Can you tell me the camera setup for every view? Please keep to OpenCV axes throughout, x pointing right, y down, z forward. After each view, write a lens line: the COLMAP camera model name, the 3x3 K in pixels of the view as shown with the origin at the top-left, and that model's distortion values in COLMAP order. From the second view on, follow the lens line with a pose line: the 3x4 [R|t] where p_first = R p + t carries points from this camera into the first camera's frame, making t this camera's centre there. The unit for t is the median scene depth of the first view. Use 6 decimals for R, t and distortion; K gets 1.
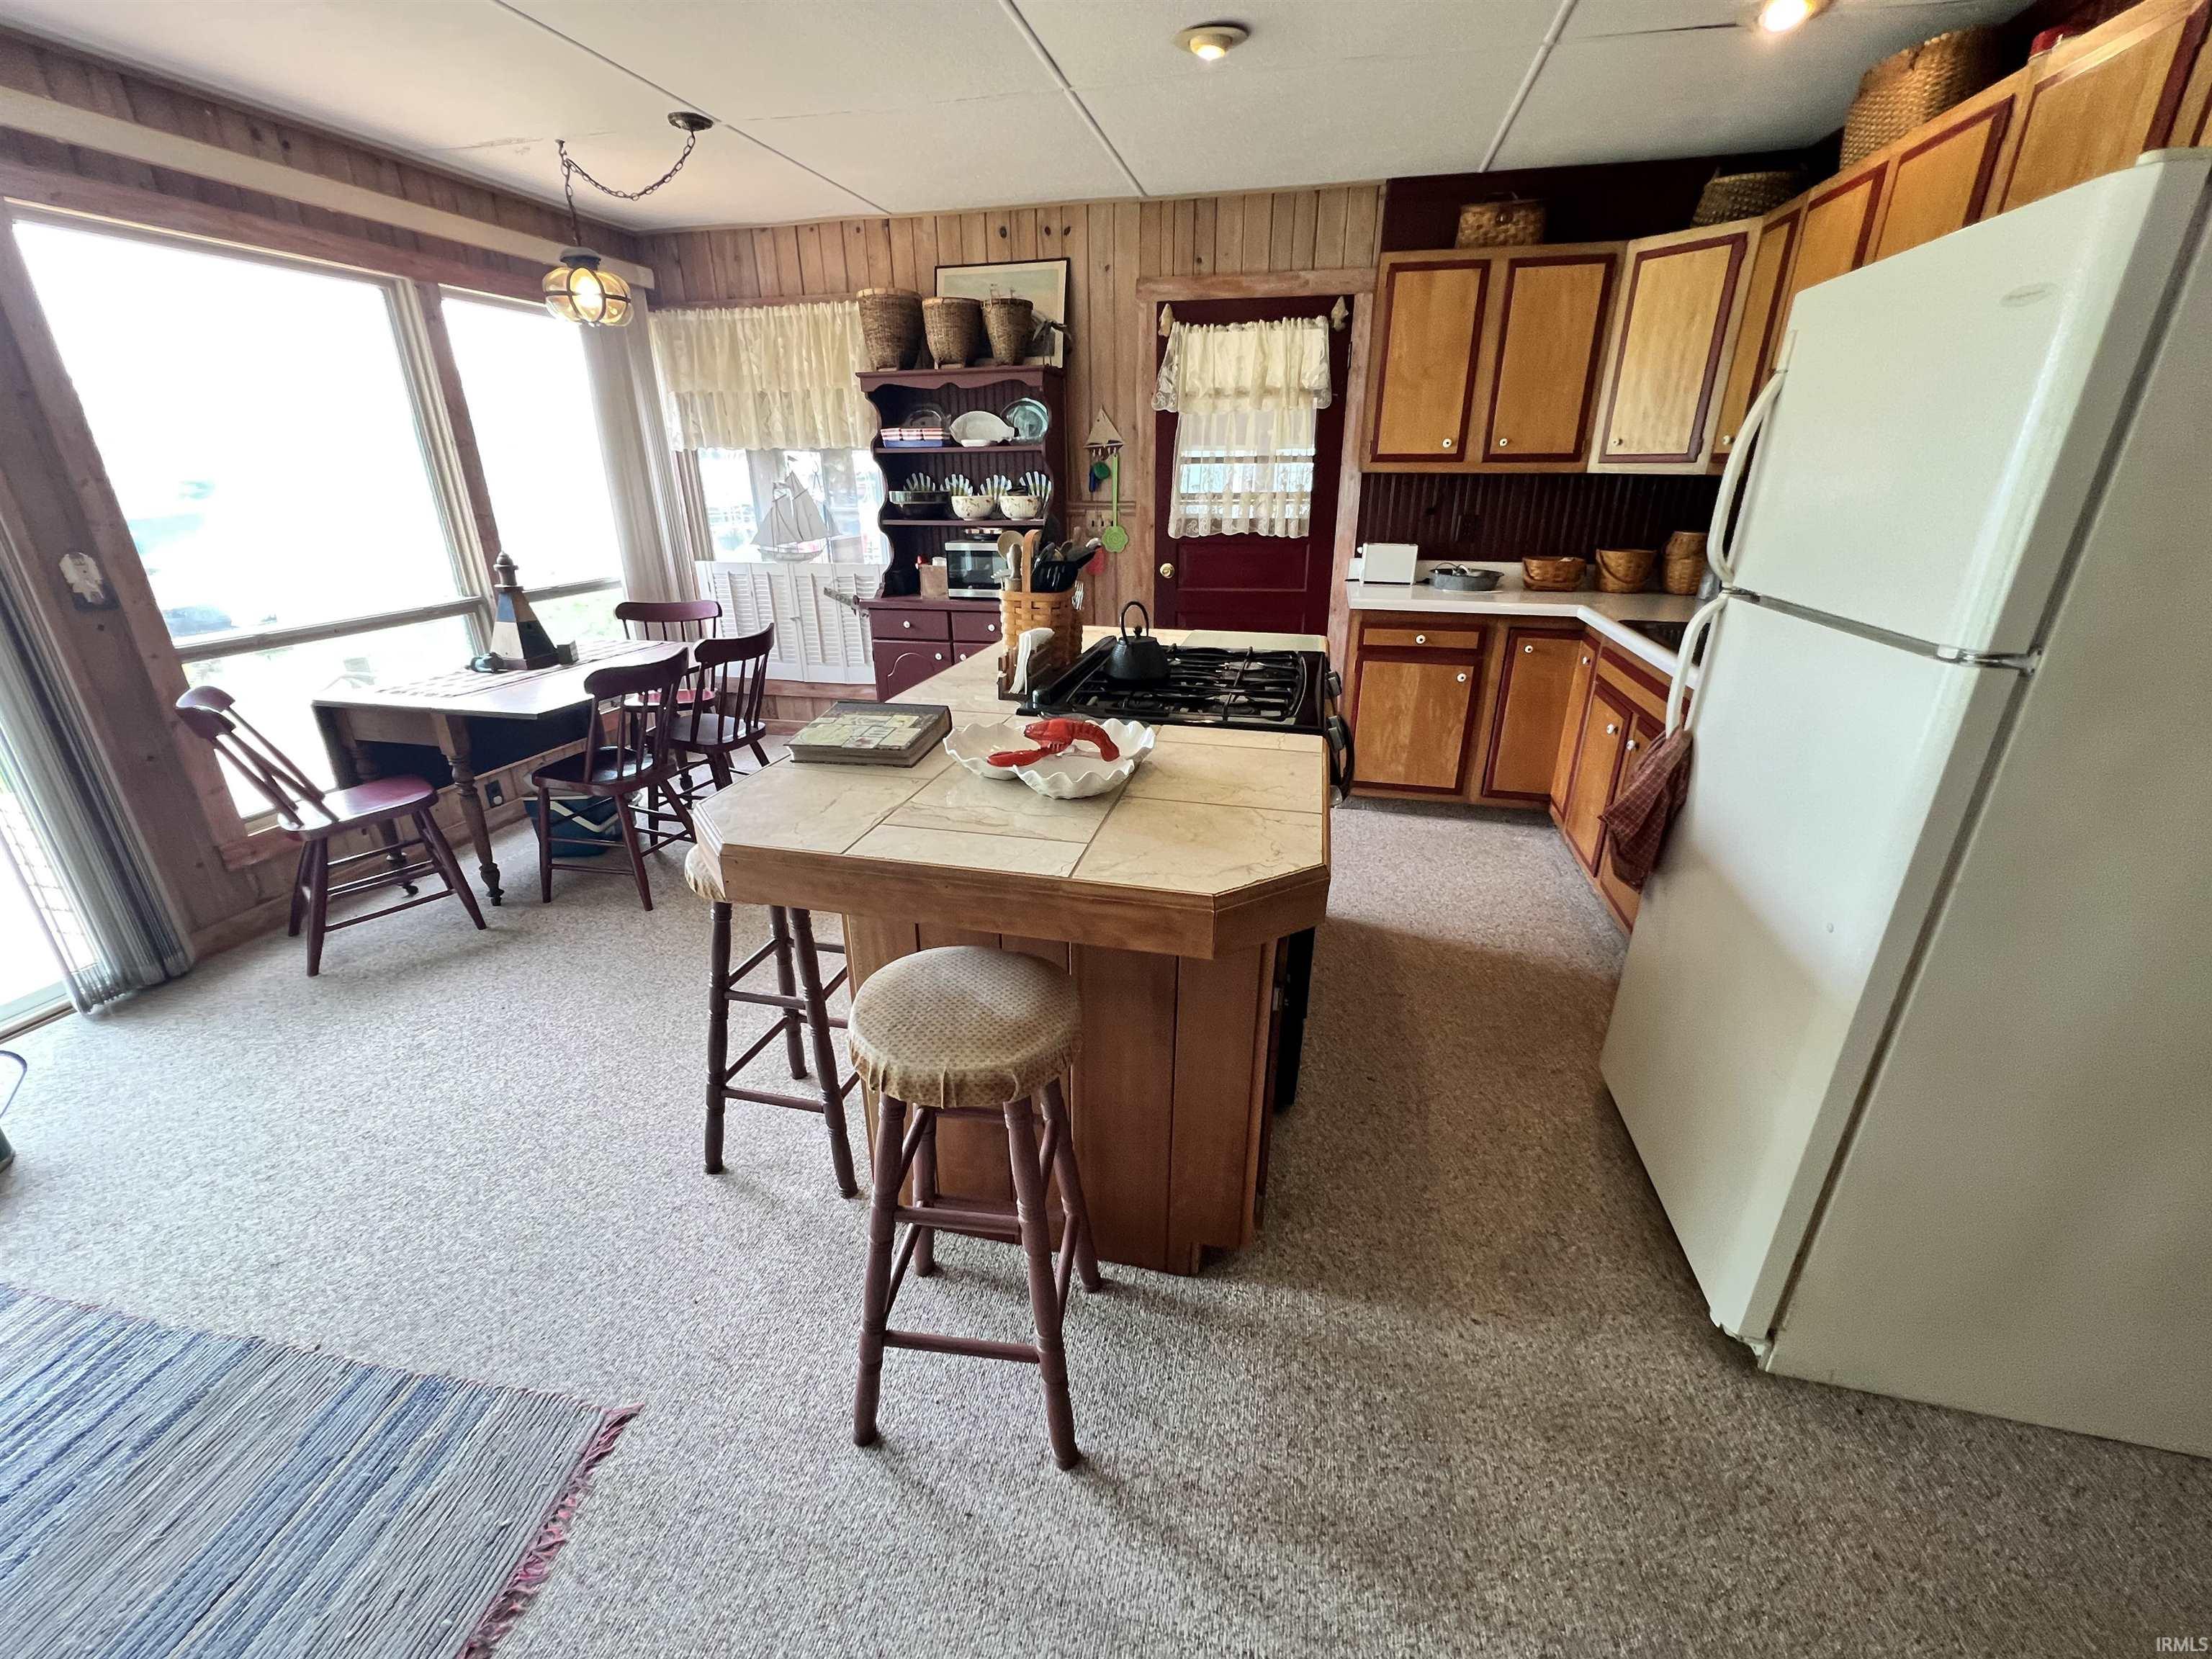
lens RADIAL K [[908.3, 0, 1103.2], [0, 908.3, 824.8], [0, 0, 1]] dist [-0.004335, 0.000450]
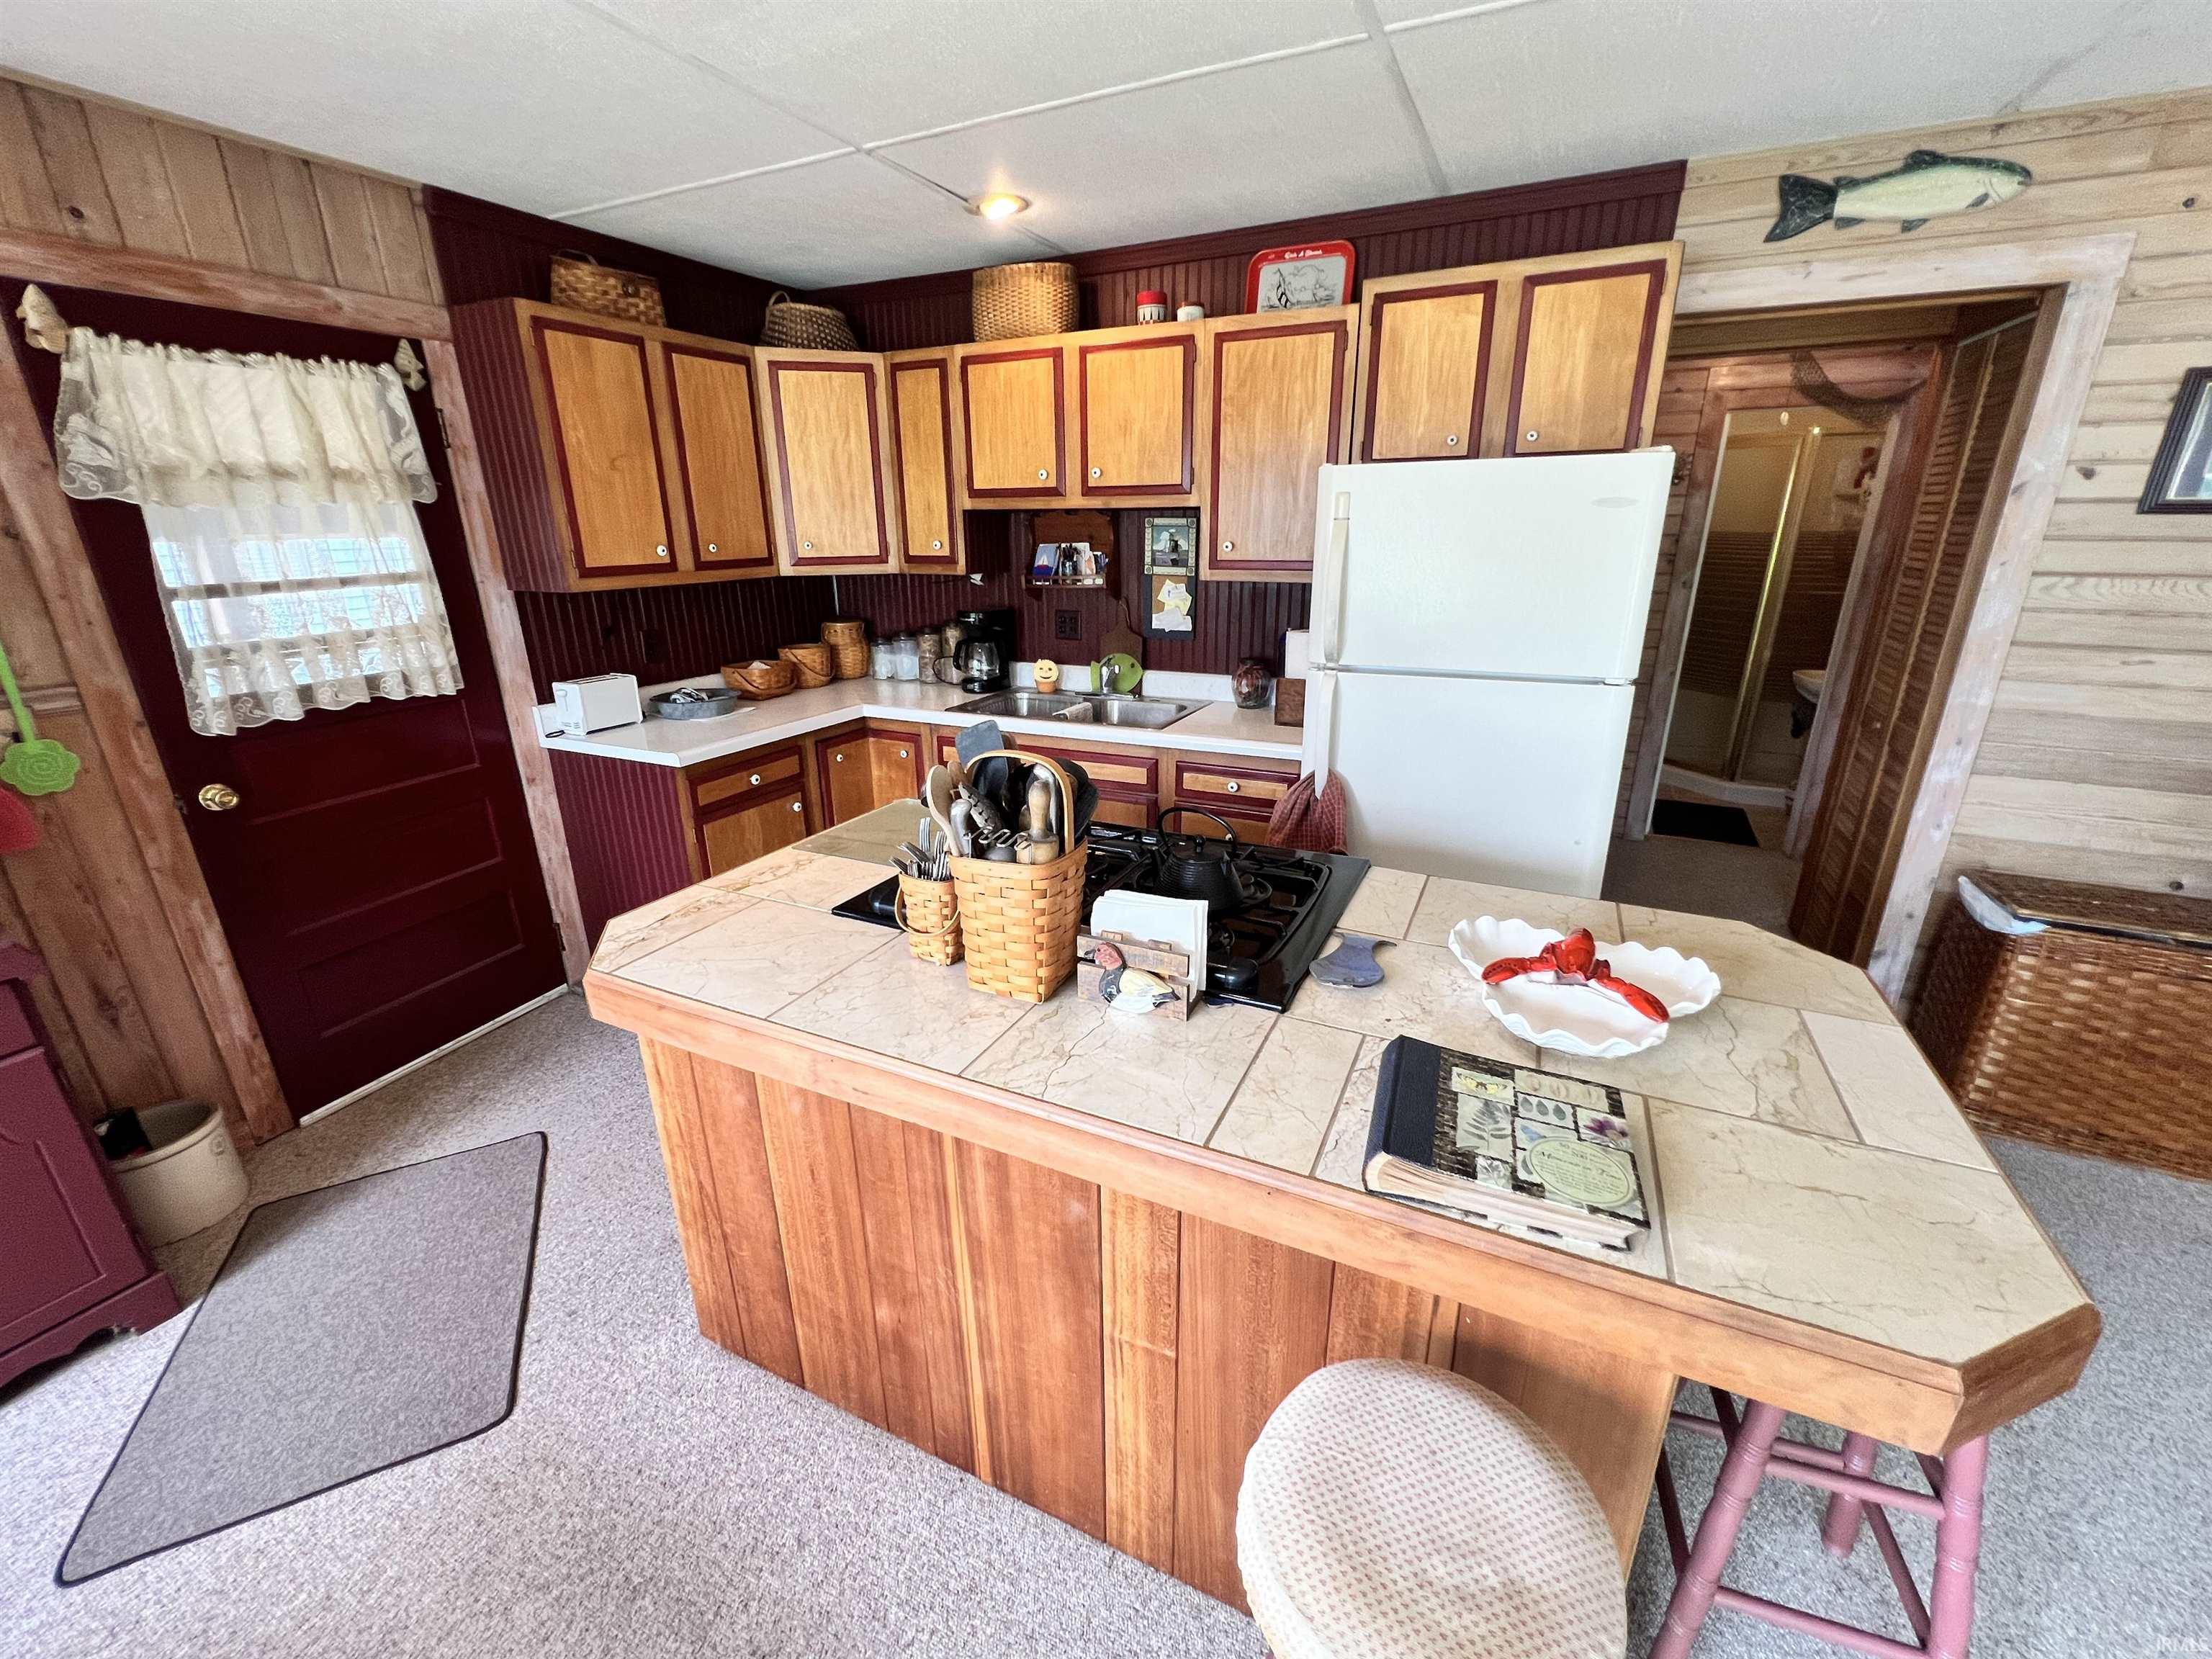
lens RADIAL K [[905.2, 0, 1099.2], [0, 905.2, 825.5], [0, 0, 1]] dist [-0.003216, 0.000296]
pose [[0.224169, -0.312985, 0.922924, -0.333038], [0.369662, 0.903560, 0.216631, -0.211149], [-0.901720, 0.292608, 0.318249, 0.424397]]
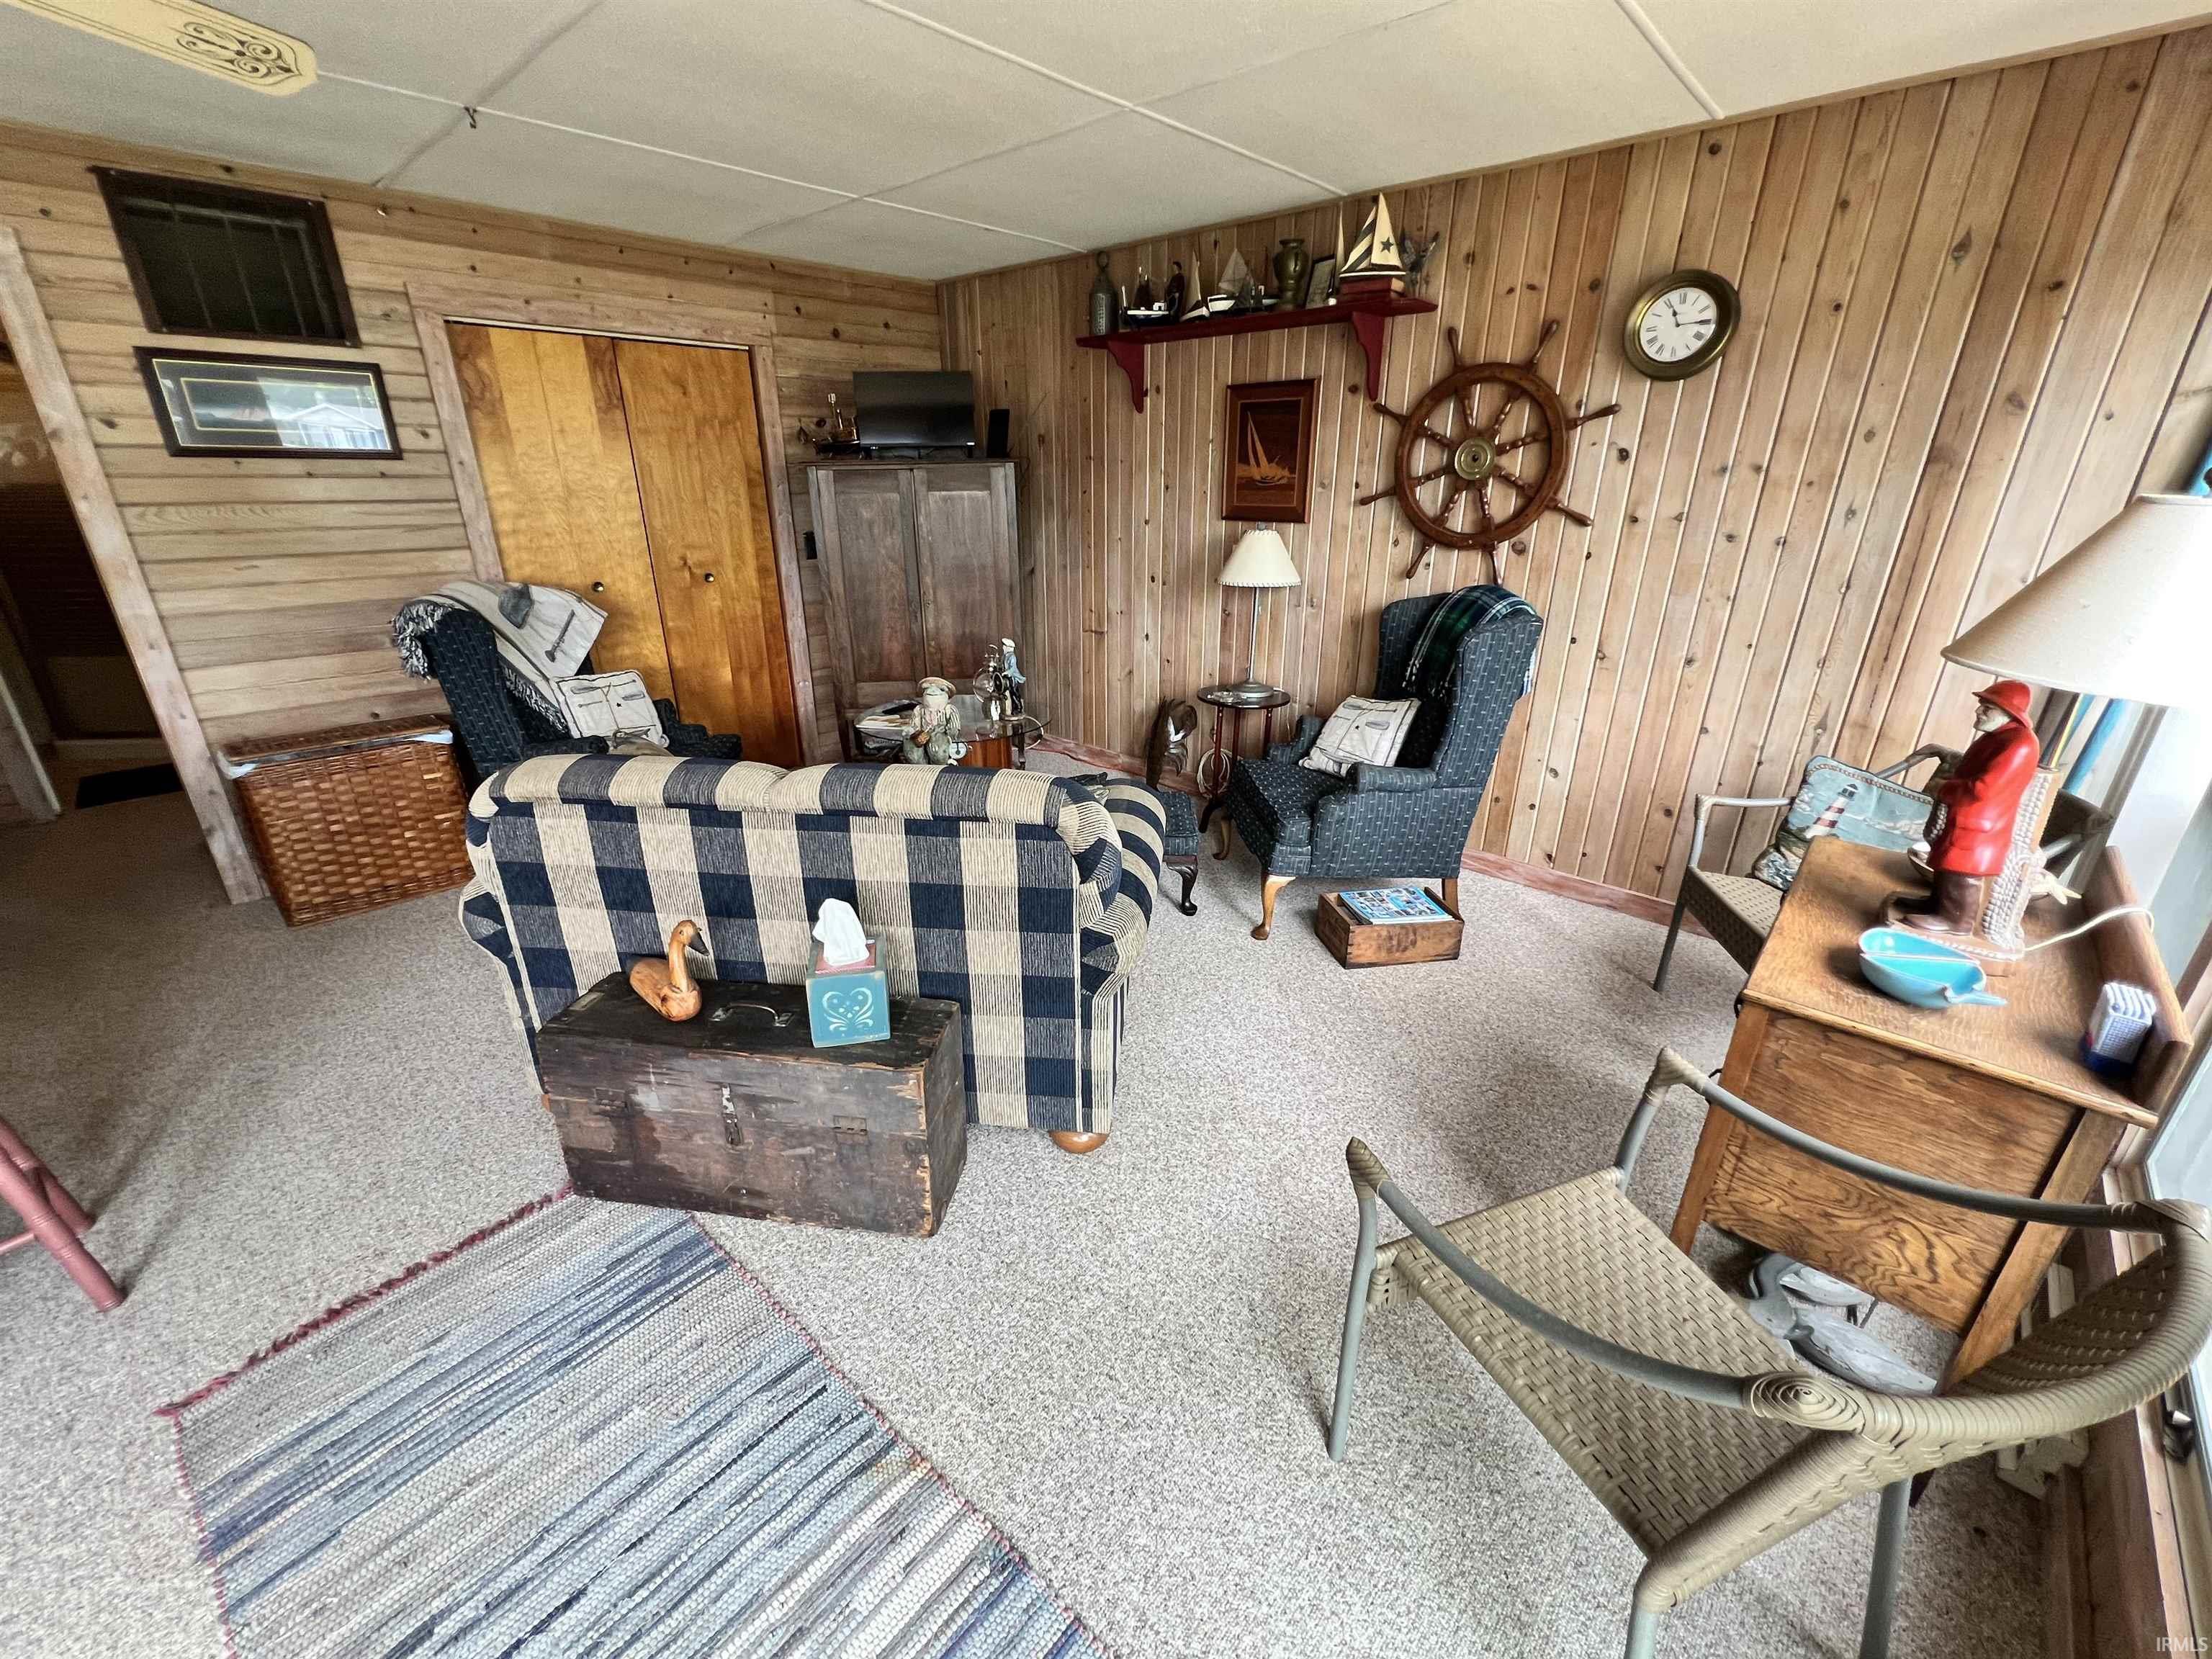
lens RADIAL K [[905.2, 0, 1099.2], [0, 905.2, 825.5], [0, 0, 1]] dist [-0.003216, 0.000296]
pose [[-0.868695, -0.175180, 0.463336, -0.691127], [0.189505, 0.746688, 0.637609, -0.125997], [-0.457664, 0.641693, -0.615447, 0.262826]]
